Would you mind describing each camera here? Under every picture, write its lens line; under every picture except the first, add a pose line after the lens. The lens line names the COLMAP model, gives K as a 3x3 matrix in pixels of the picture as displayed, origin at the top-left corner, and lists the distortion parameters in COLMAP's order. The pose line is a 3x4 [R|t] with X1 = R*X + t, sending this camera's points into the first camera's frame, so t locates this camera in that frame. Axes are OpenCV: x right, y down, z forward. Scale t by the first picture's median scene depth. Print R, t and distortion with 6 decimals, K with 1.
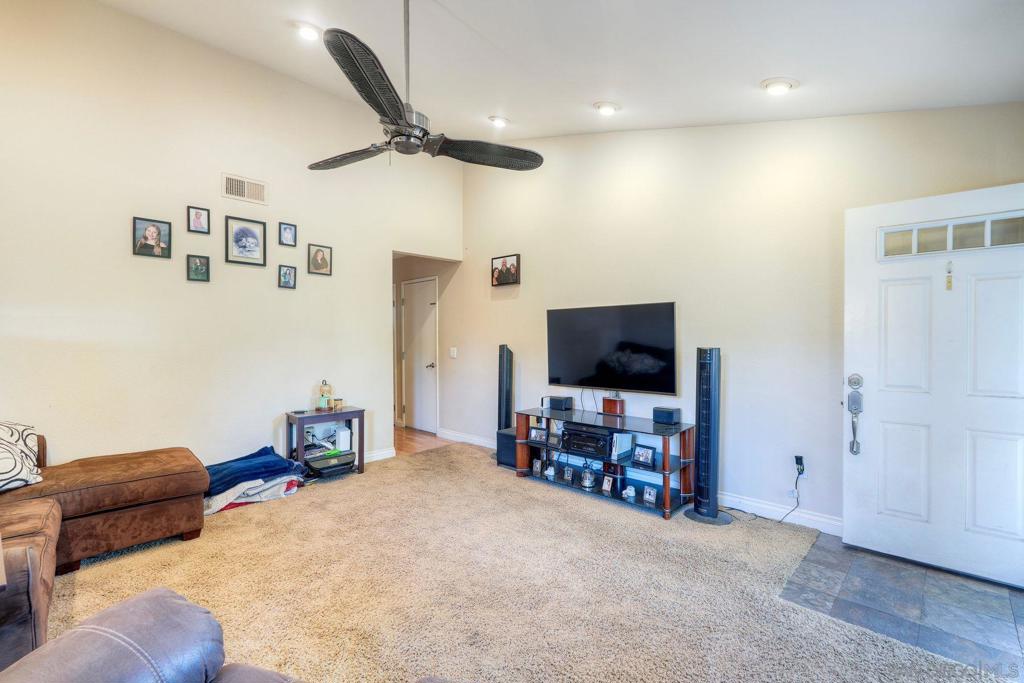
lens RADIAL K [[447.8, 0, 511.2], [0, 447.8, 337.0], [0, 0, 1]] dist [-0.001292, -0.000097]
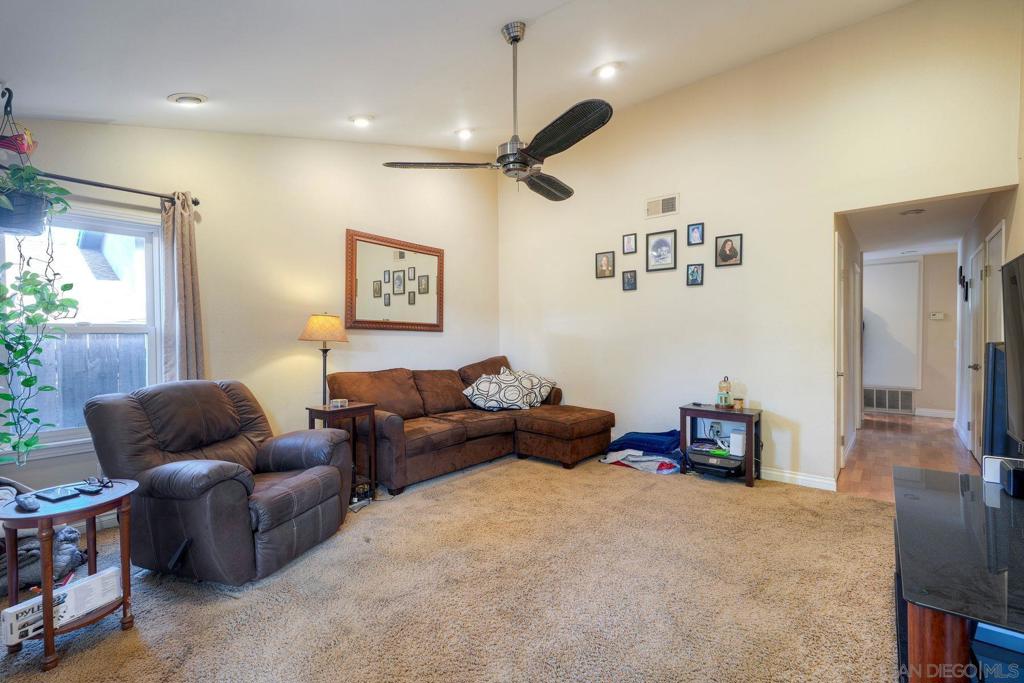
lens RADIAL K [[447.8, 0, 511.2], [0, 447.8, 337.0], [0, 0, 1]] dist [-0.001292, -0.000097]
pose [[0.061333, 0.002499, -0.998114, 0.556612], [0.011757, 0.999926, 0.003226, 0.004103], [0.998048, -0.011933, 0.061299, 0.532378]]
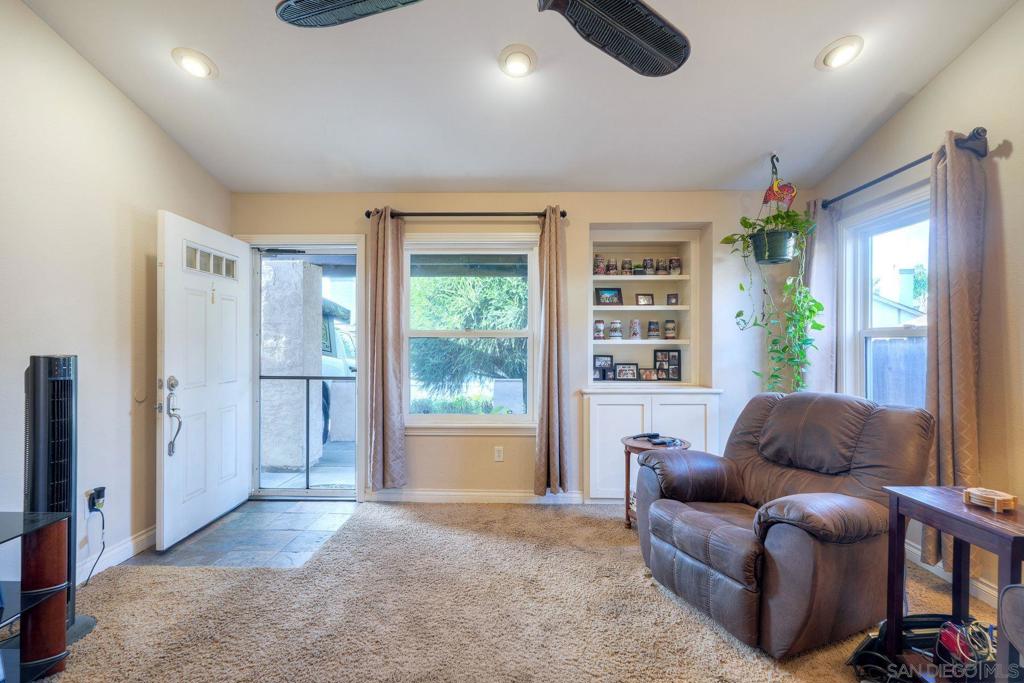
lens RADIAL K [[451.8, 0, 509.5], [0, 451.8, 341.1], [0, 0, 1]] dist [0.000656, 0.000574]
pose [[-0.672149, 0.002918, 0.740410, -0.357057], [-0.003771, 0.999966, -0.007365, 0.005610], [-0.740406, -0.007743, -0.672115, 0.794176]]
